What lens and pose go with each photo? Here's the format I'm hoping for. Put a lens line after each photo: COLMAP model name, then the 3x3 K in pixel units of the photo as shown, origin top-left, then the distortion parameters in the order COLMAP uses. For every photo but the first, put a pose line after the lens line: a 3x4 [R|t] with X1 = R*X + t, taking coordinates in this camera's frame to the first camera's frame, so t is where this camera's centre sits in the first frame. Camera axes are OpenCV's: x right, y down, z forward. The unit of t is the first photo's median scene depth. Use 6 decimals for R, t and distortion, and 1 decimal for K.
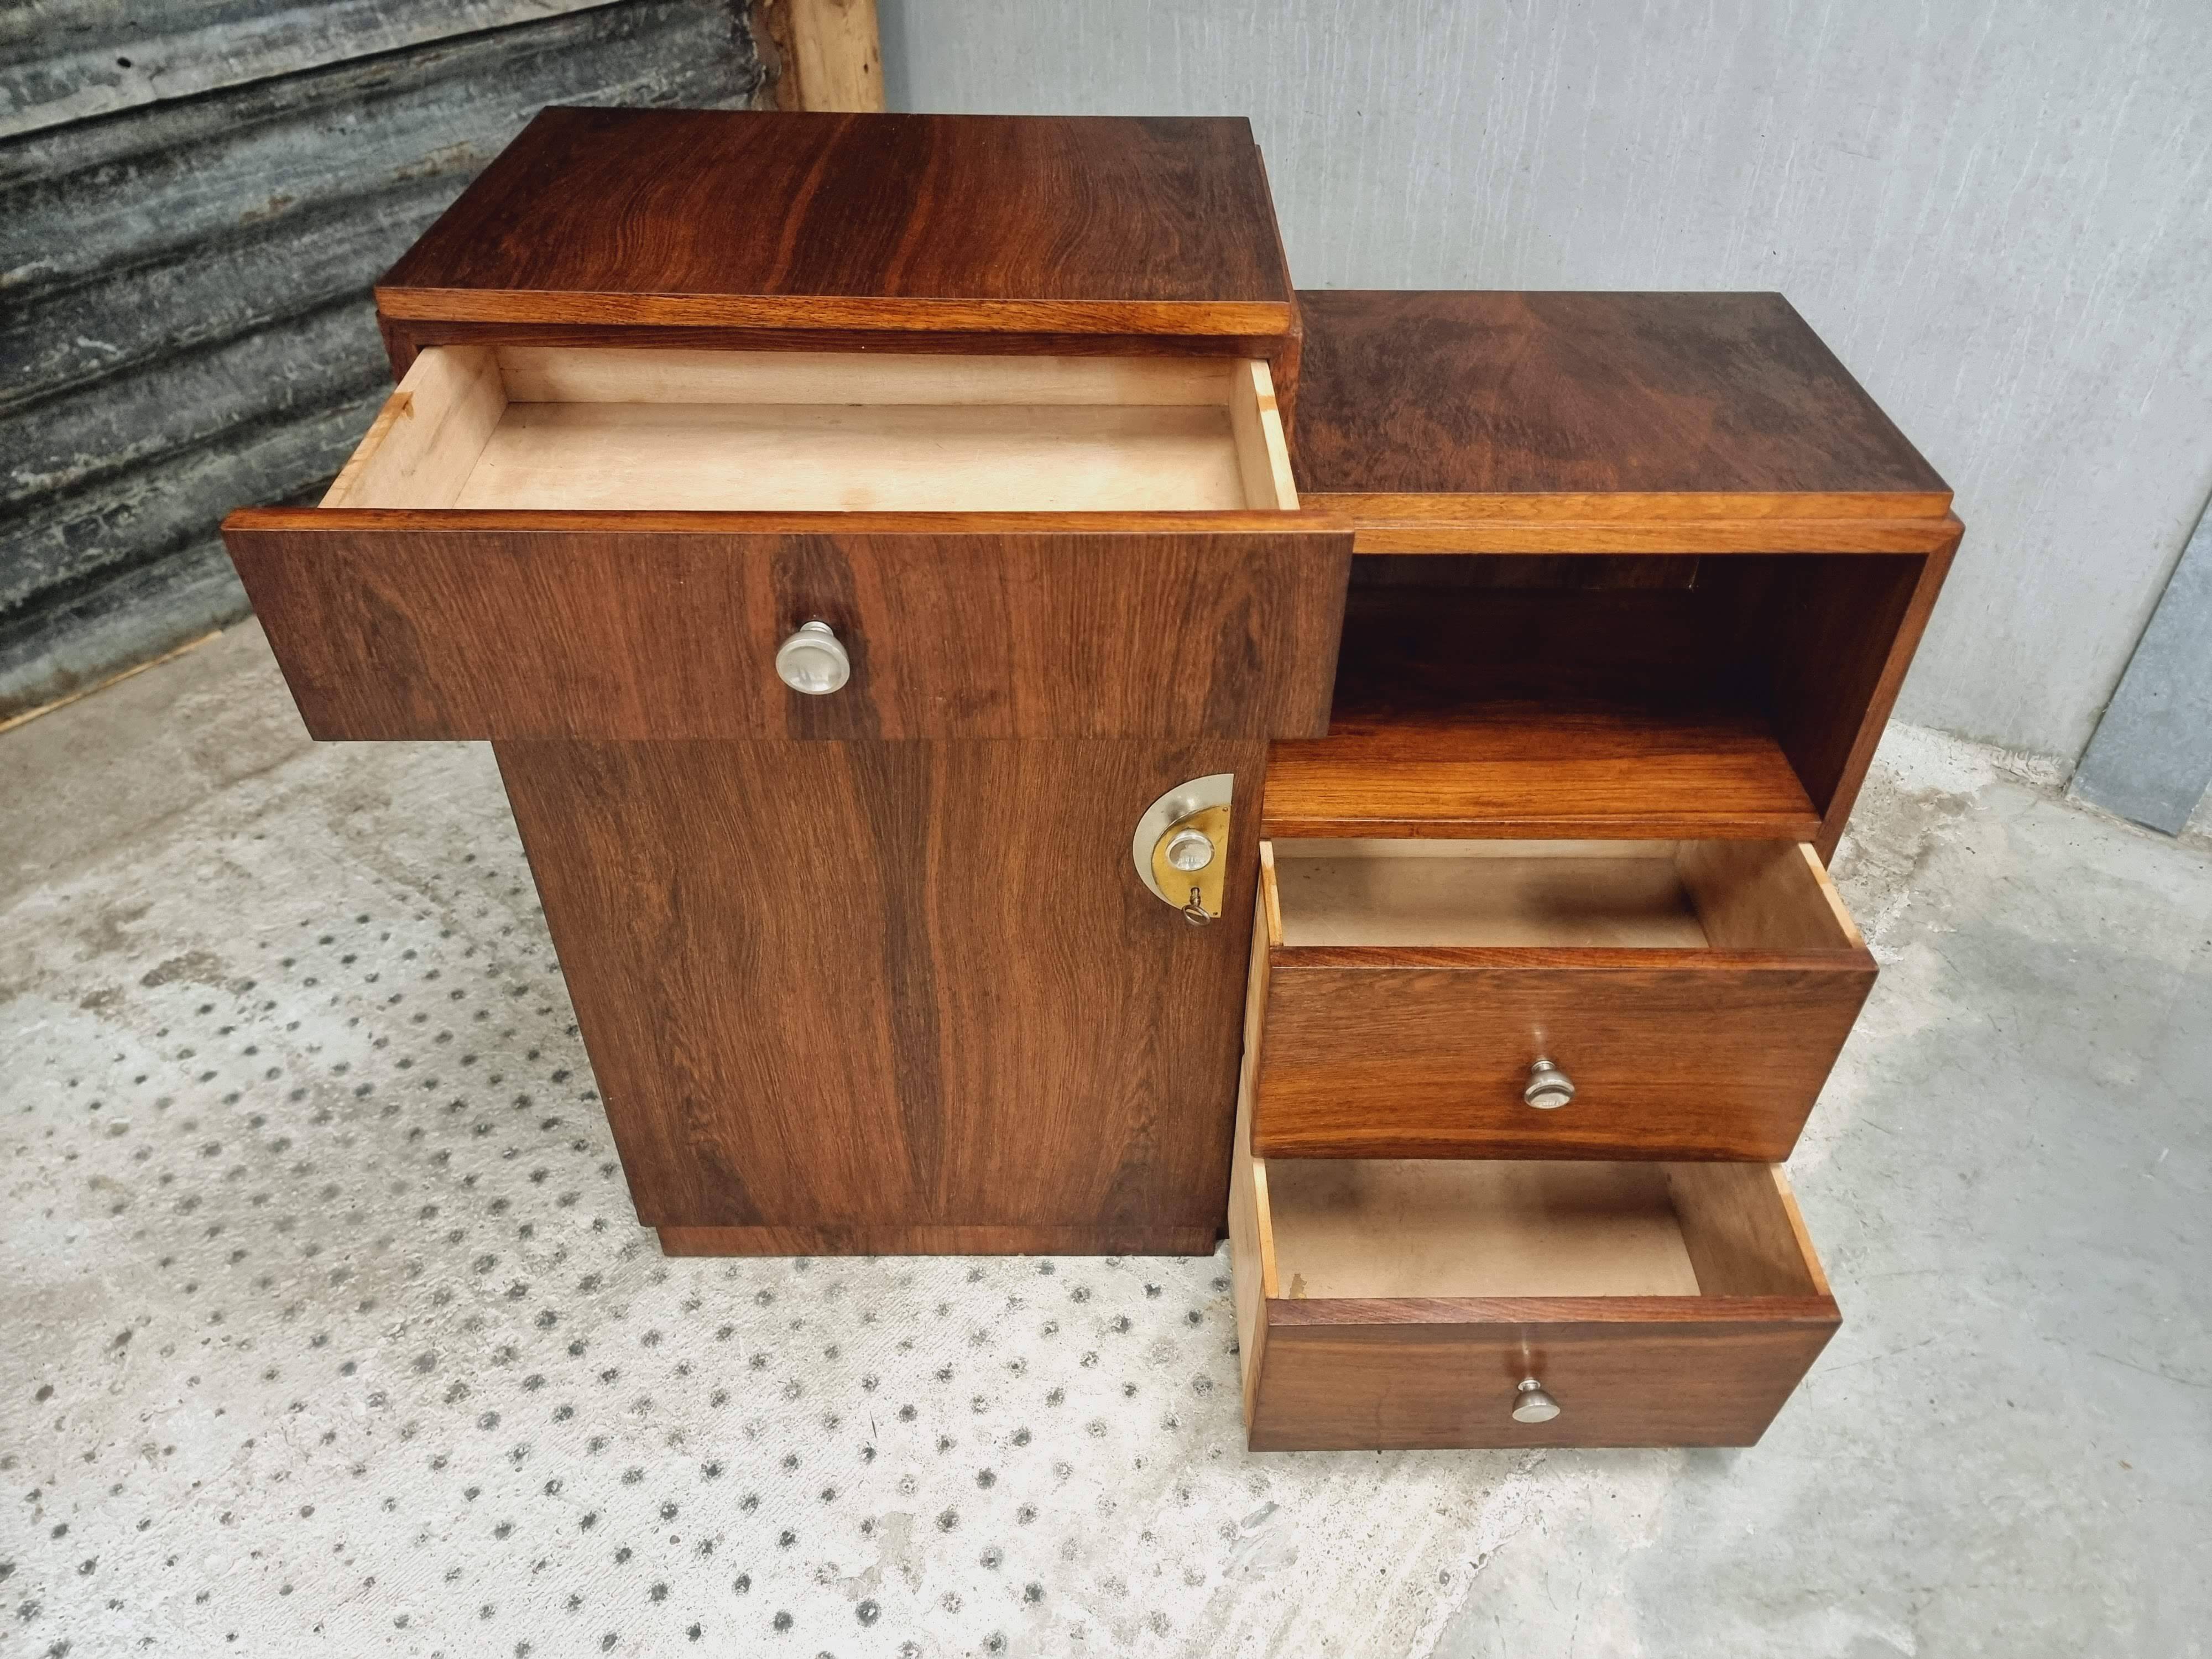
lens RADIAL K [[1549.5, 0, 1120.4], [0, 1549.5, 844.9], [0, 0, 1]] dist [0.074678, -0.072038]
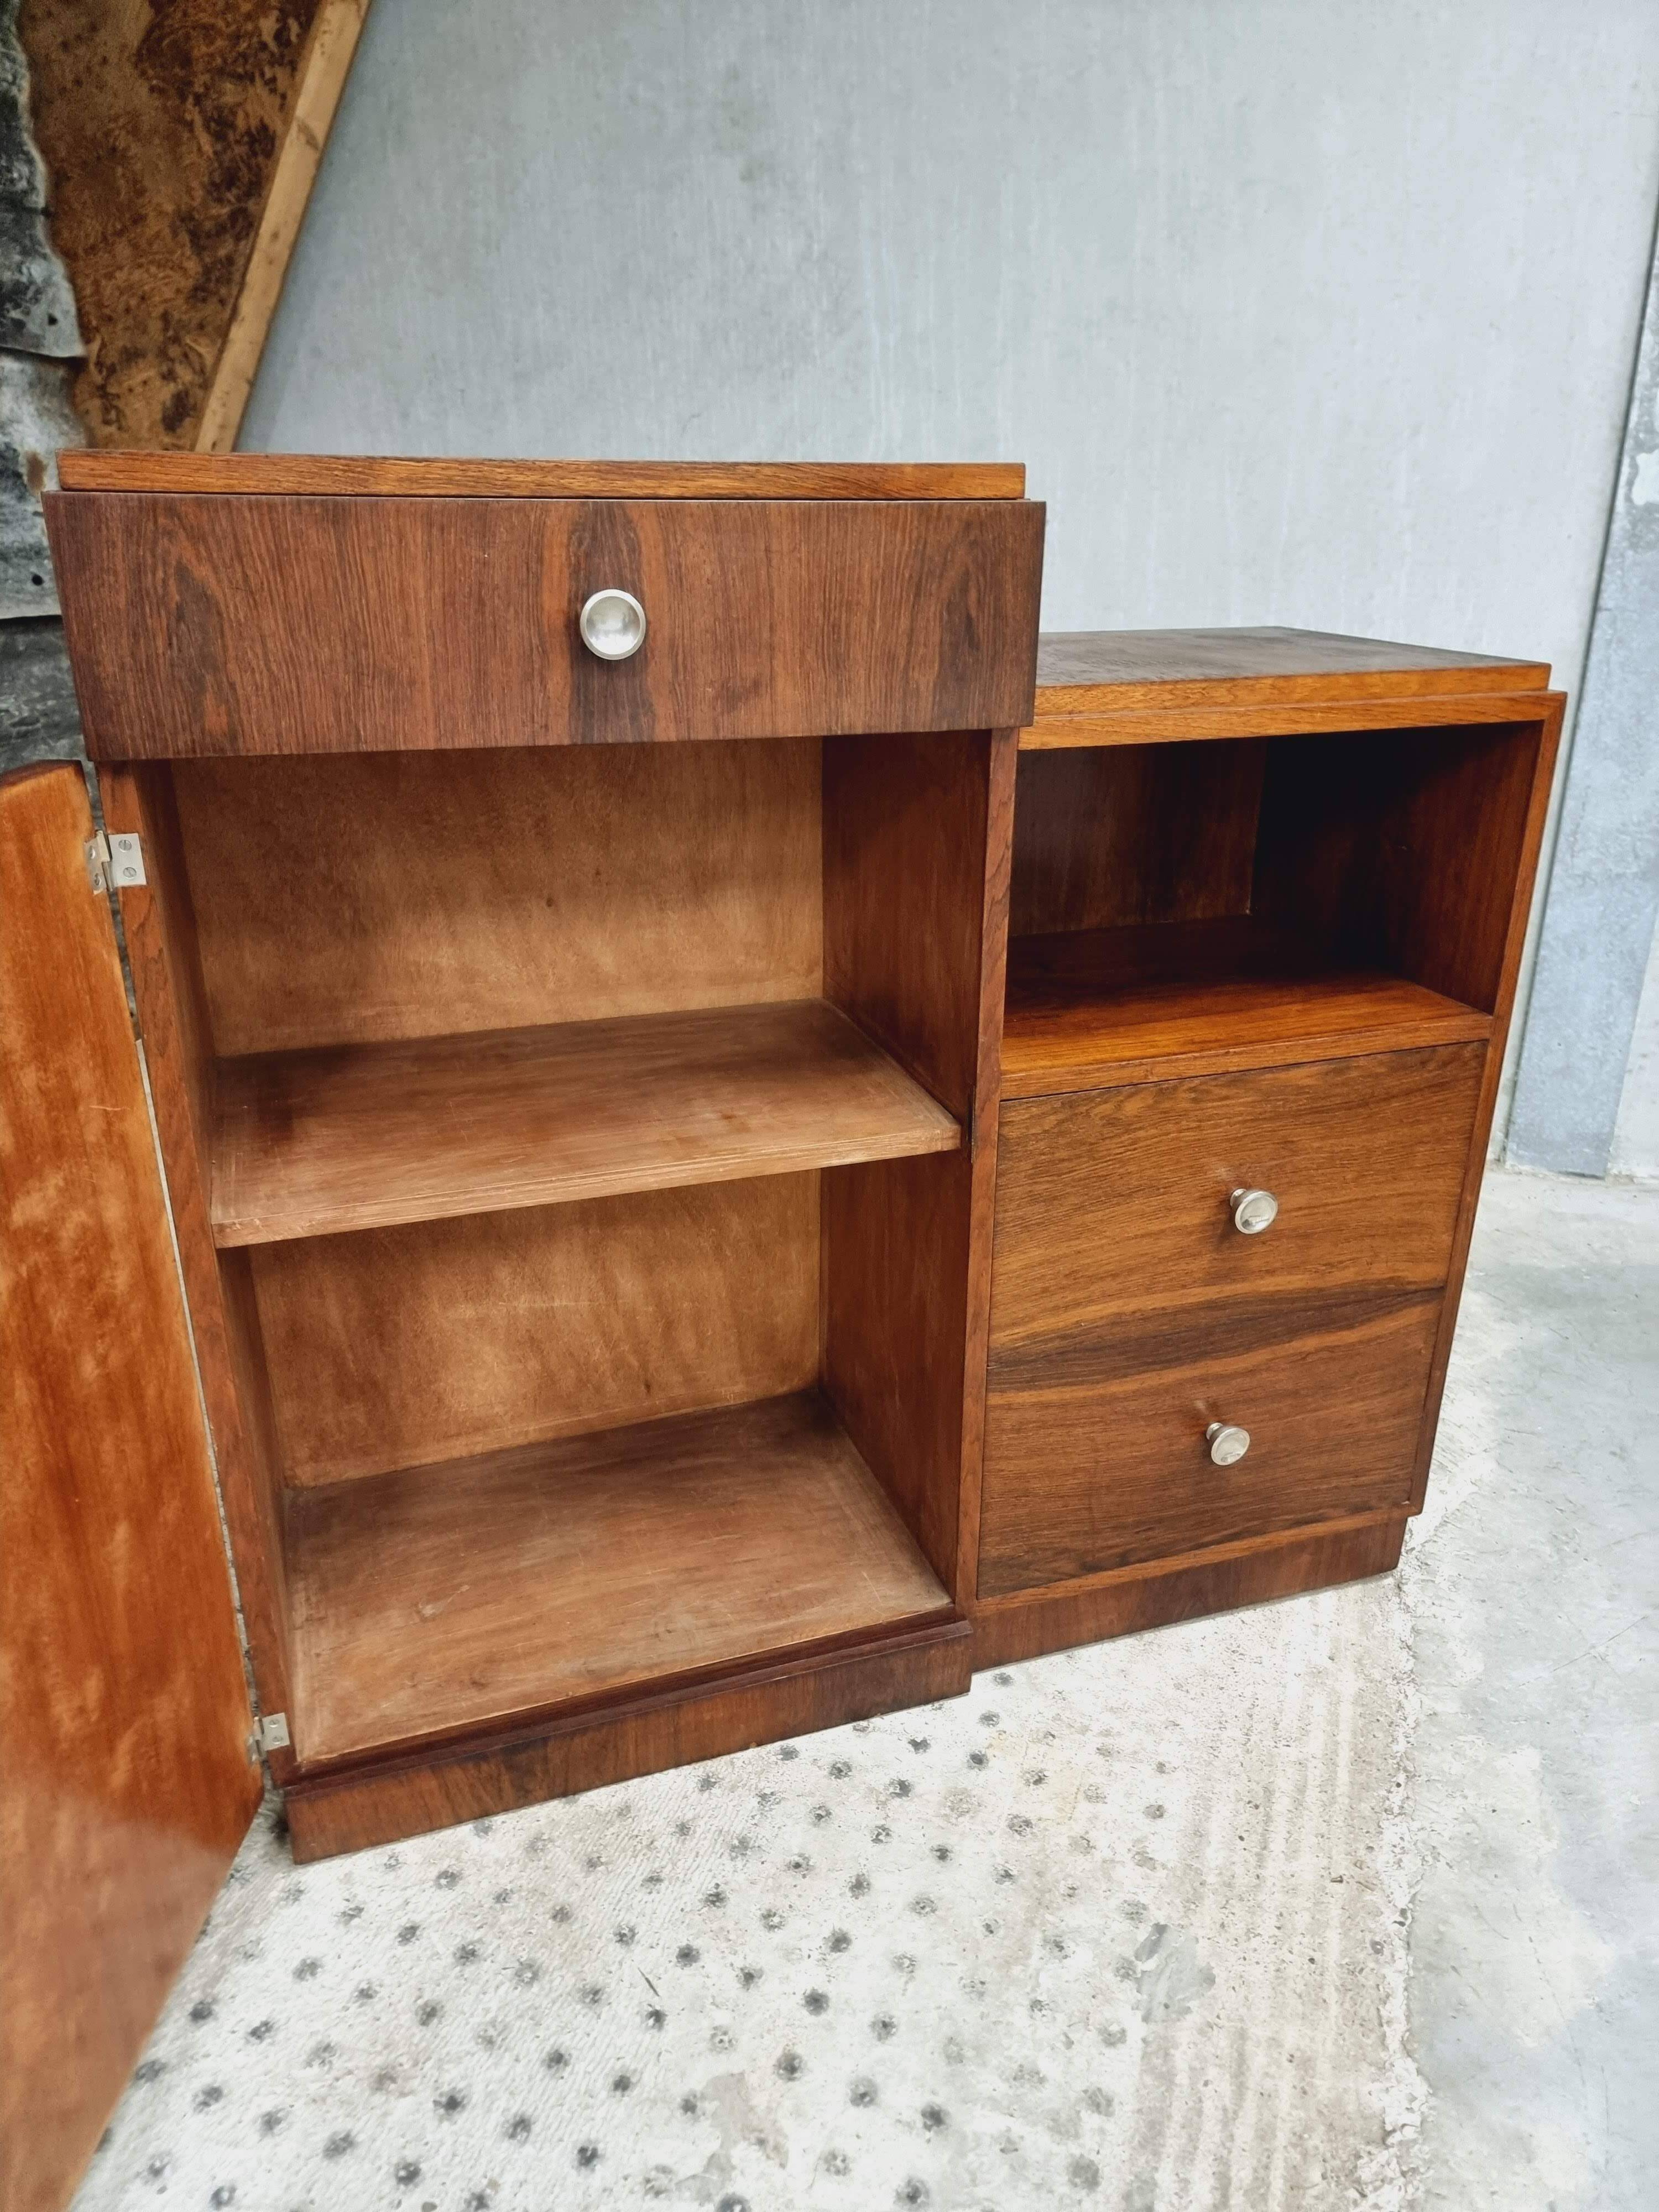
lens RADIAL K [[1549.5, 0, 840.6], [0, 1549.5, 1121.0], [0, 0, 1]] dist [0.074678, -0.072038]
pose [[0.946008, -0.130042, 0.296913, -0.246070], [0.214106, 0.938418, -0.271164, 0.209391], [-0.243366, 0.320094, 0.915594, 0.148643]]
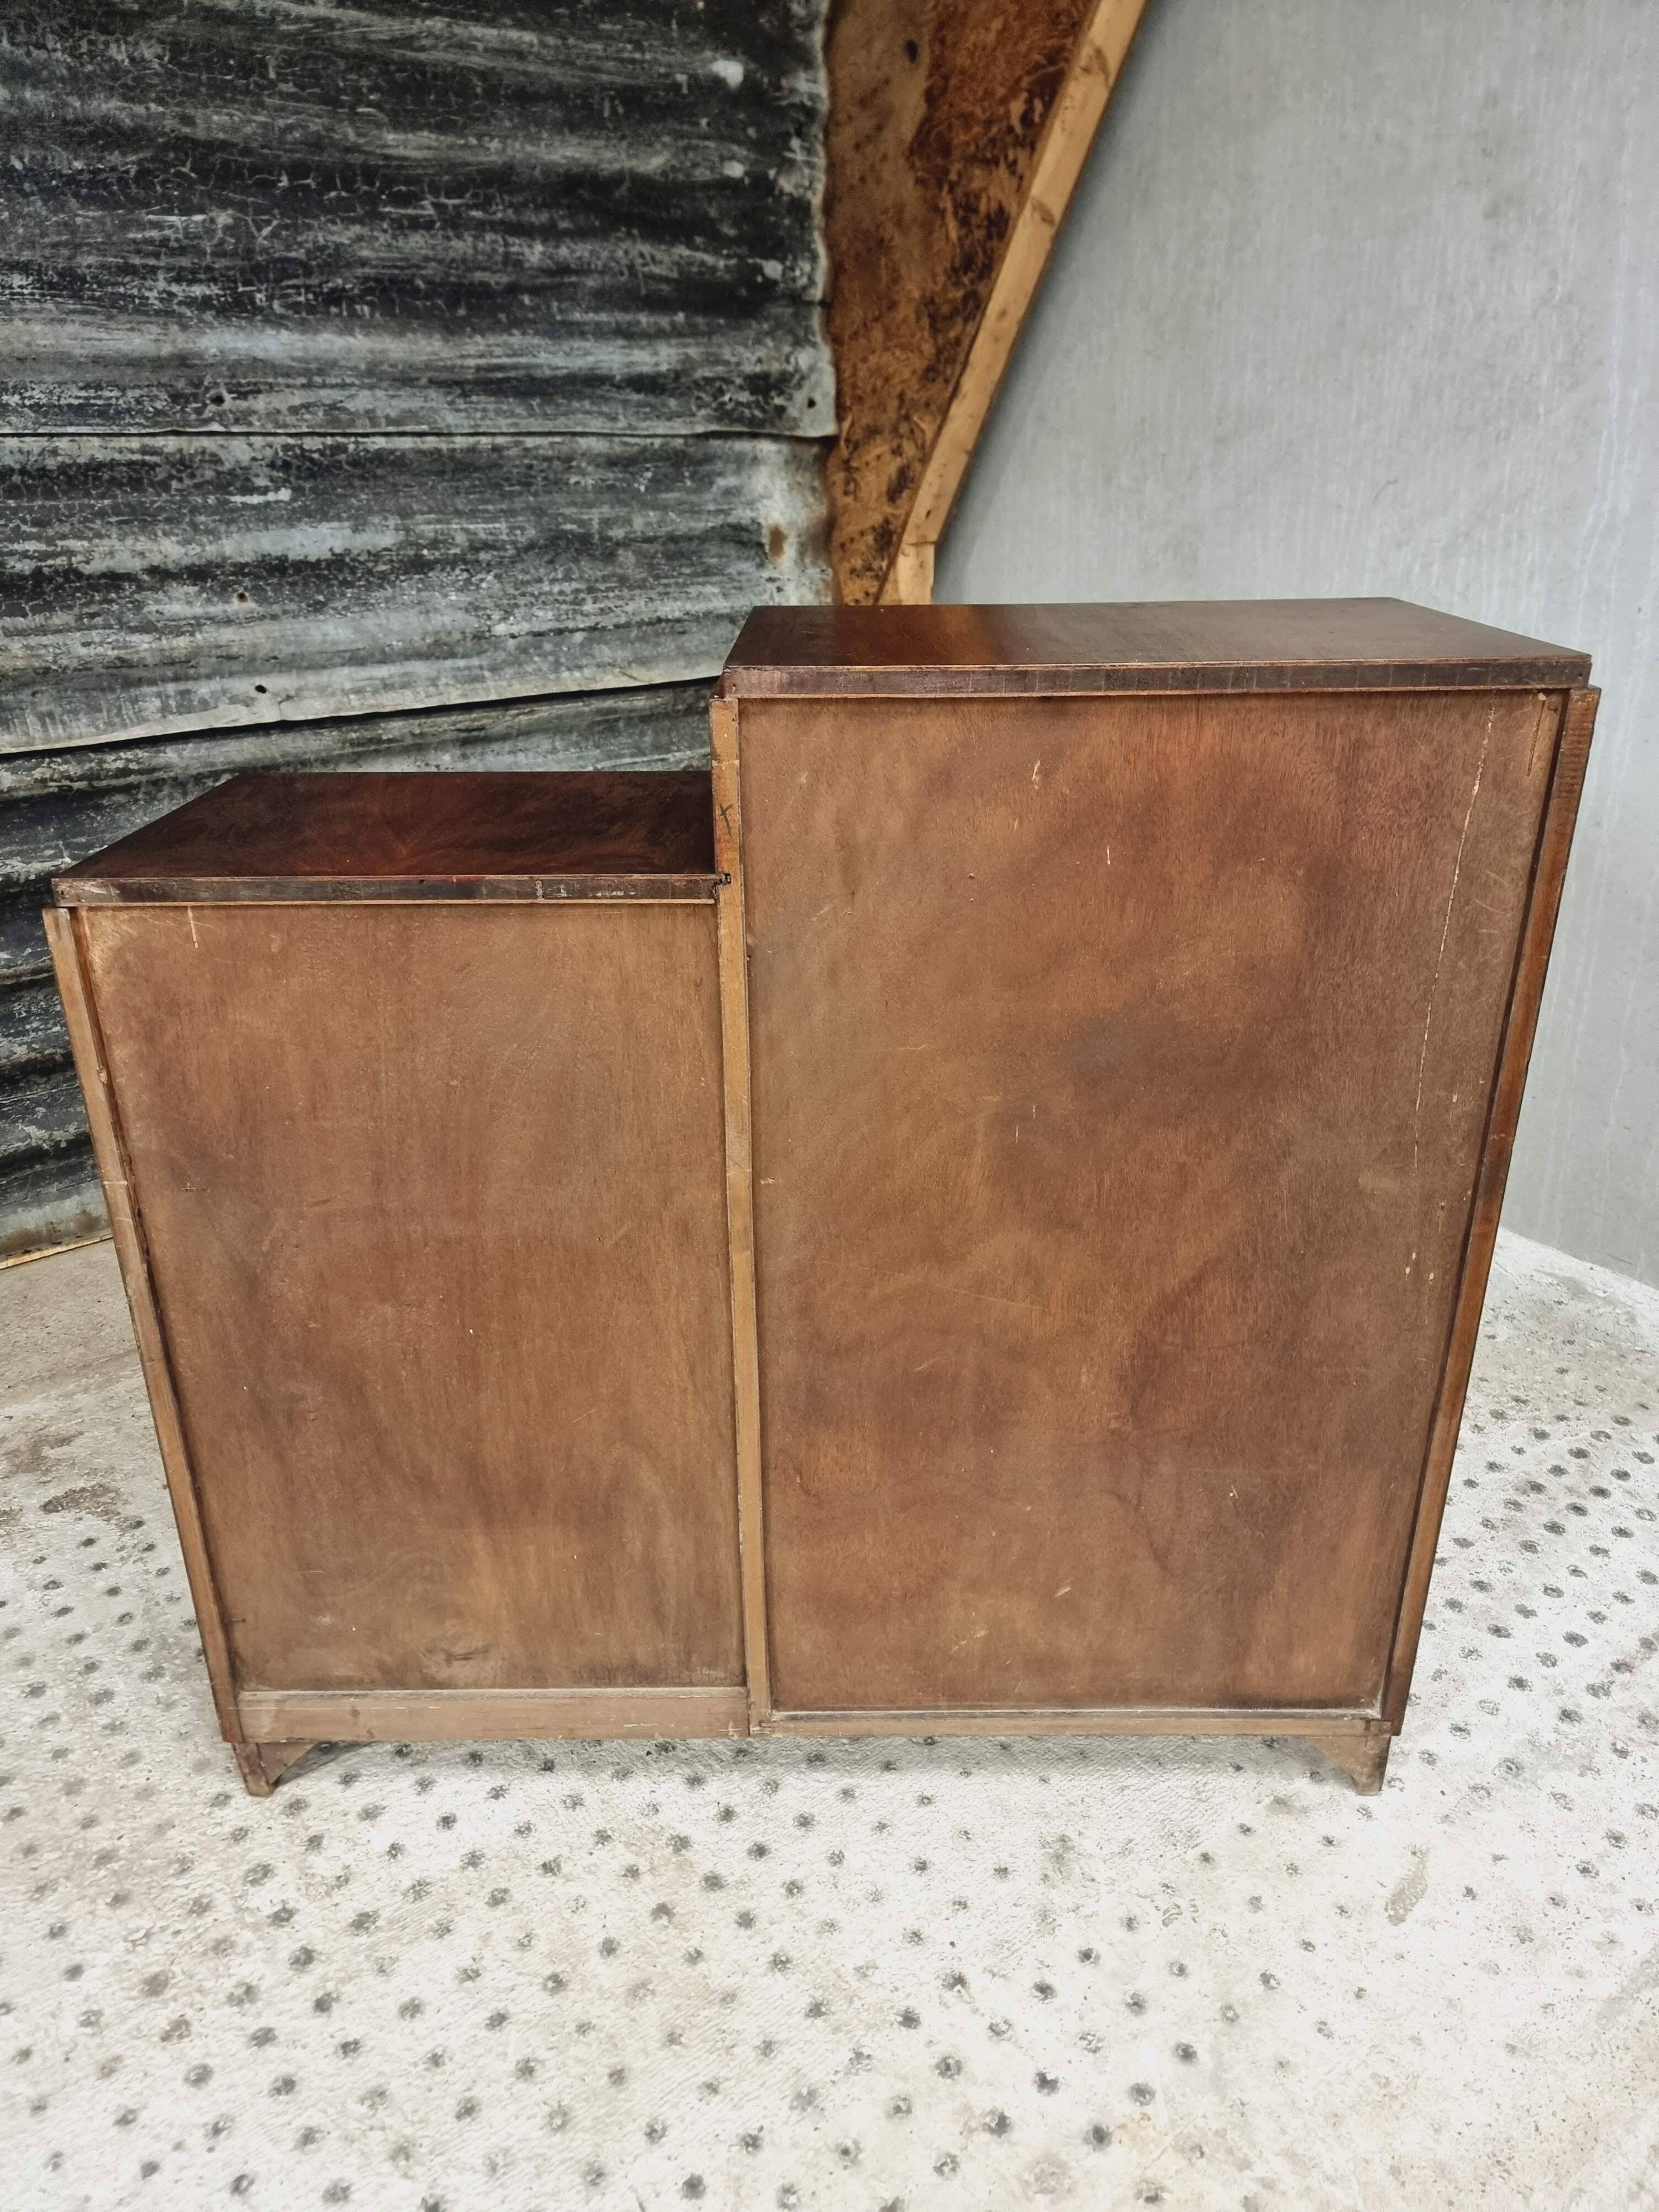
lens RADIAL K [[1544.6, 0, 819.5], [0, 1544.6, 1118.8], [0, 0, 1]] dist [0.060275, -0.047732]
pose [[0.971050, 0.073216, -0.227377, 0.056878], [-0.136738, 0.950864, -0.277779, 0.080820], [0.195867, 0.300828, 0.933348, 0.163203]]
